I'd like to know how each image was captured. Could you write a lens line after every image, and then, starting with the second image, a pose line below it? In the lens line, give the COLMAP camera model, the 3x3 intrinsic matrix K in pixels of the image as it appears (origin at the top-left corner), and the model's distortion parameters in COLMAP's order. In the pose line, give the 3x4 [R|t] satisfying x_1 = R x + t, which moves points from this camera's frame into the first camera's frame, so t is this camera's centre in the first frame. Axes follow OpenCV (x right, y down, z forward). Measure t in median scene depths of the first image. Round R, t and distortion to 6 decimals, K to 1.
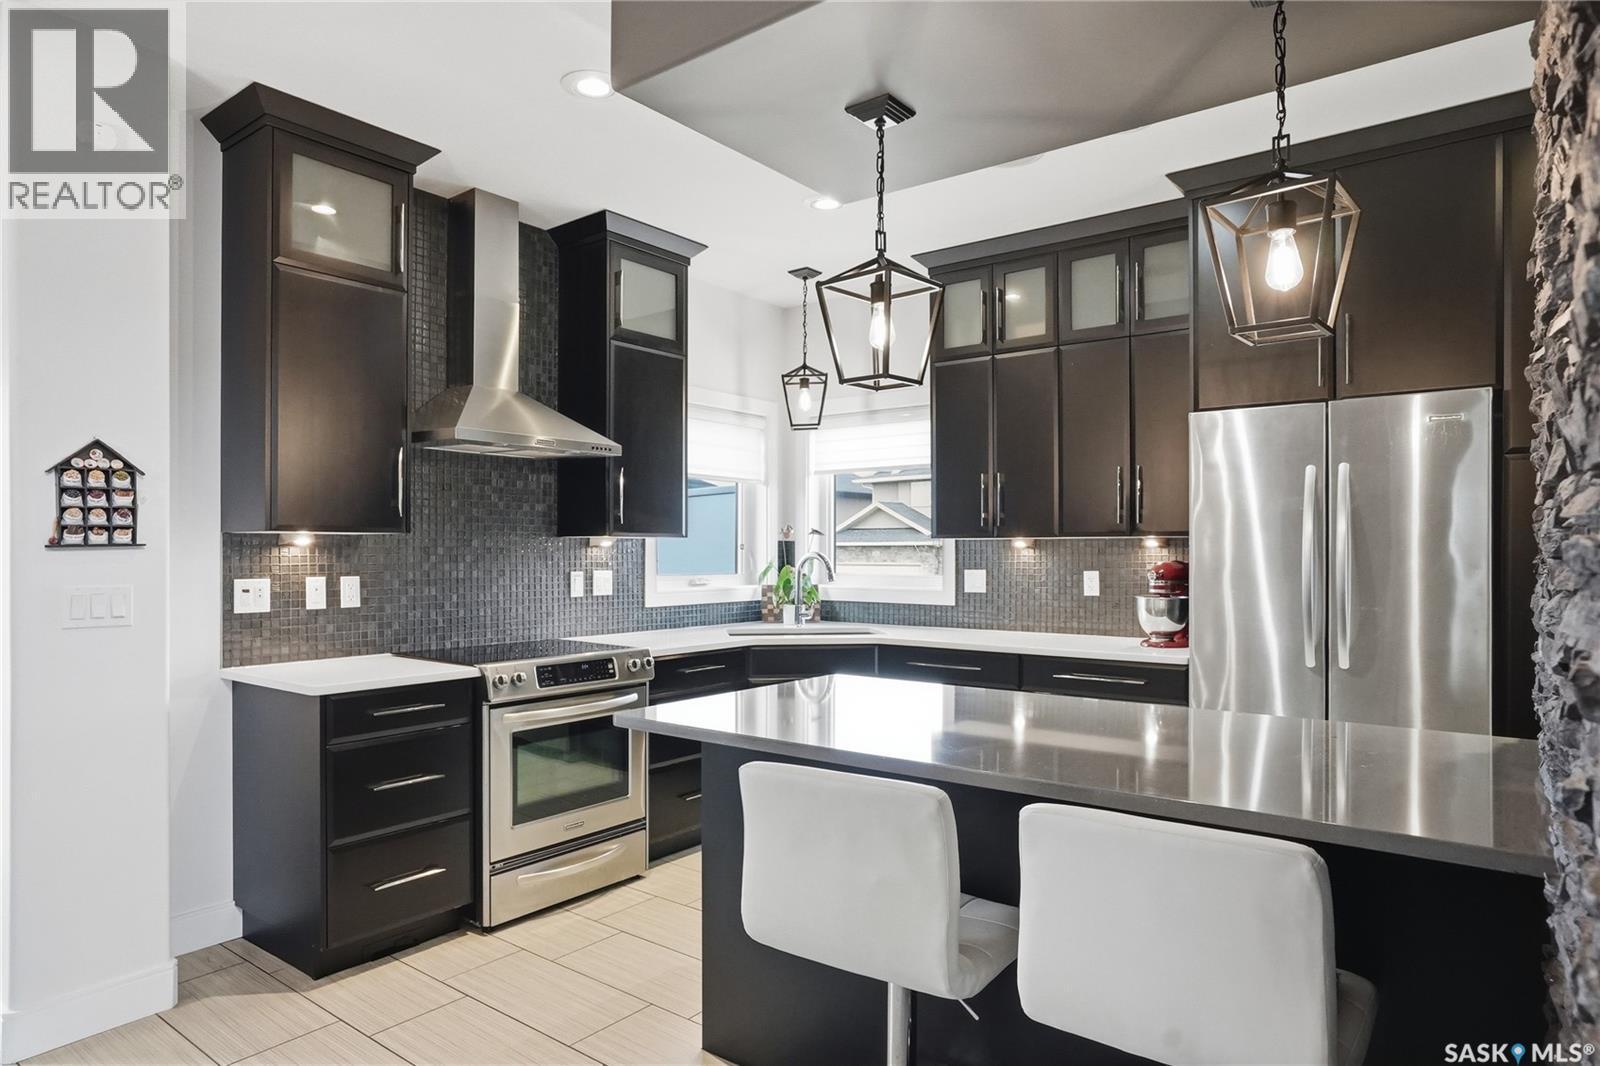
lens RADIAL K [[962.3, 0, 808.5], [0, 962.3, 543.2], [0, 0, 1]] dist [0.002131, 0.004086]
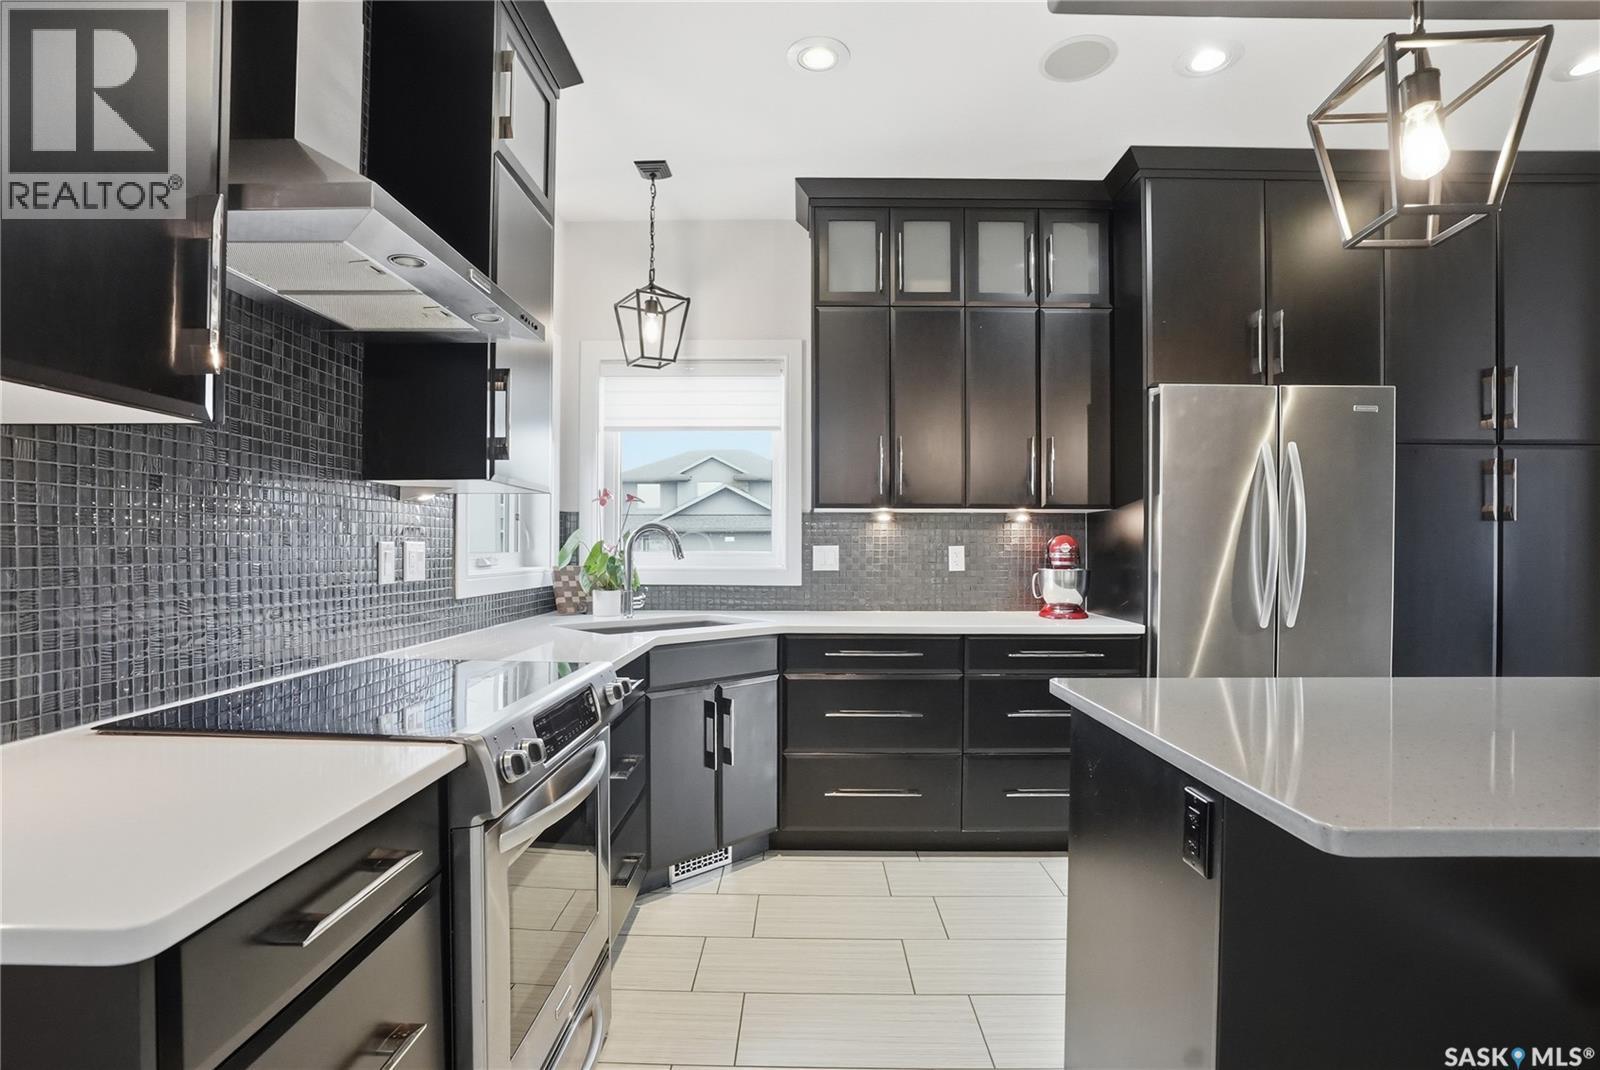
lens RADIAL K [[783.2, 0, 805.2], [0, 783.2, 545.8], [0, 0, 1]] dist [-0.050526, 0.008584]
pose [[0.803705, 0.004758, 0.595009, -0.303300], [-0.008063, 0.999963, 0.002895, 0.027736], [-0.594973, -0.007124, 0.803714, 0.448061]]
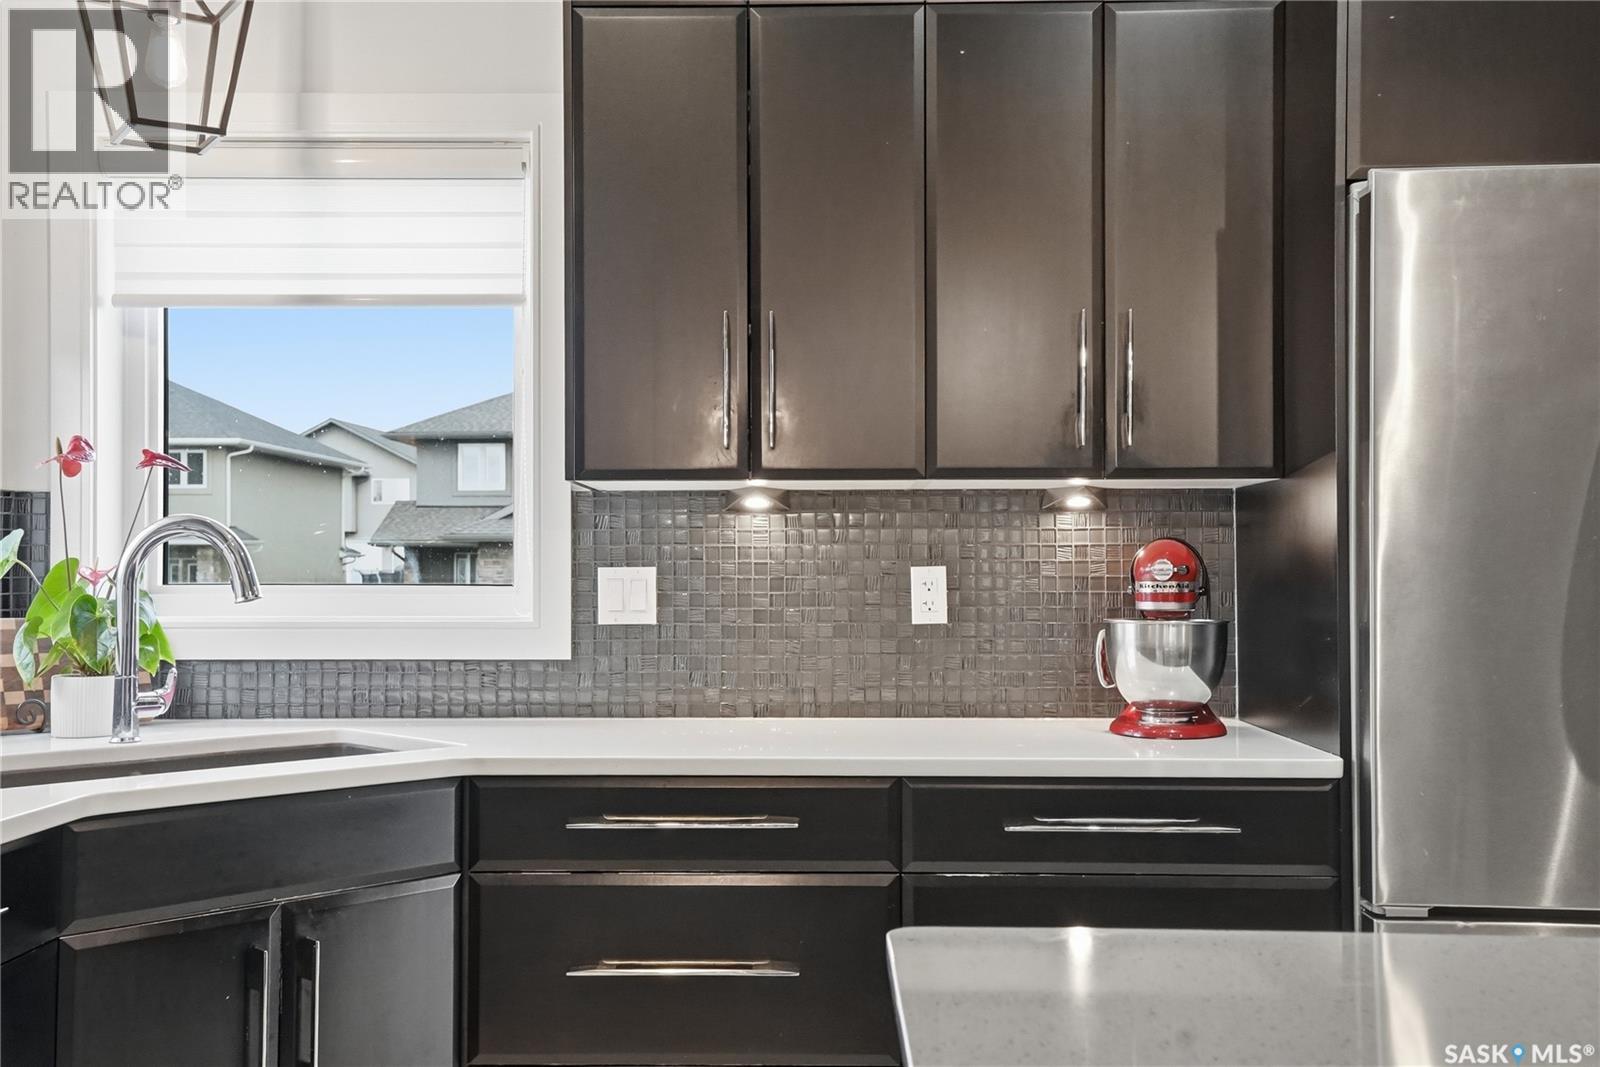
lens RADIAL K [[1591.4, 0, 795.3], [0, 1591.4, 533.3], [0, 0, 1]] dist [0.072633, 0.000000]
pose [[0.813257, 0.013445, 0.581750, -0.163165], [-0.003214, 0.999822, -0.018614, 0.027720], [-0.581896, 0.013268, 0.813155, 0.458916]]
